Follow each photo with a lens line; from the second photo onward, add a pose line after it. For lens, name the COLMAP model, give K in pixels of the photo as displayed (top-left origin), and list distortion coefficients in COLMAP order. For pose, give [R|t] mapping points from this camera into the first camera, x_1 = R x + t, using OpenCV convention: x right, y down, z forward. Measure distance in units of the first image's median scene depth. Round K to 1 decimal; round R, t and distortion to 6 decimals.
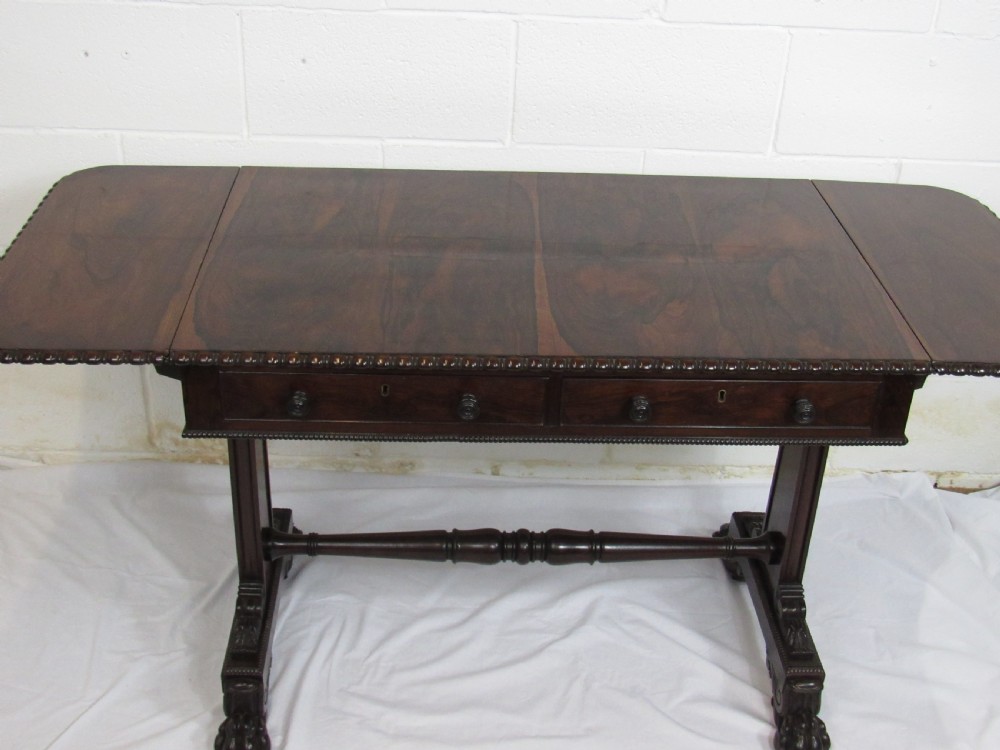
lens RADIAL K [[1228.1, 0, 498.1], [0, 1228.1, 380.5], [0, 0, 1]] dist [-0.066488, 0.000000]
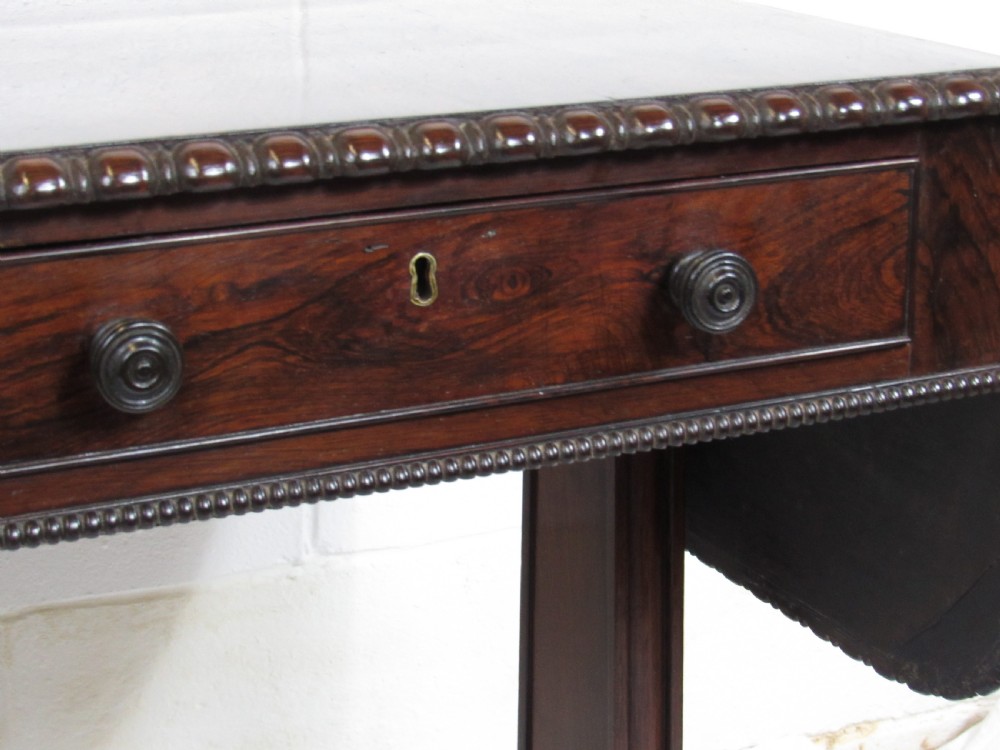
lens RADIAL K [[2155.3, 0, 499.9], [0, 2155.3, 372.8], [0, 0, 1]] dist [-0.198667, 0.000000]
pose [[0.916971, -0.151080, 0.369242, 0.016975], [0.235216, 0.952285, -0.194492, 0.097288], [-0.322240, 0.265195, 0.908754, 0.440872]]
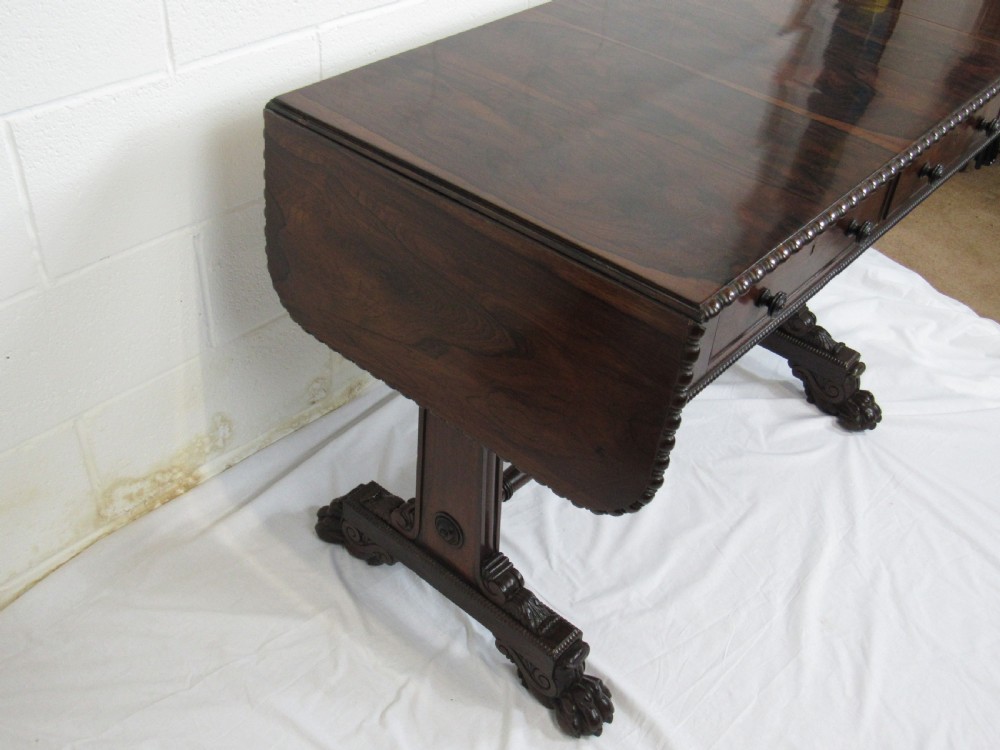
lens RADIAL K [[1003.6, 0, 500.9], [0, 1003.6, 374.3], [0, 0, 1]] dist [-0.034647, 0.000000]
pose [[0.685299, -0.458641, 0.565698, -0.529248], [0.351042, 0.888614, 0.295187, -0.155651], [-0.638072, -0.003708, 0.769968, 0.442614]]
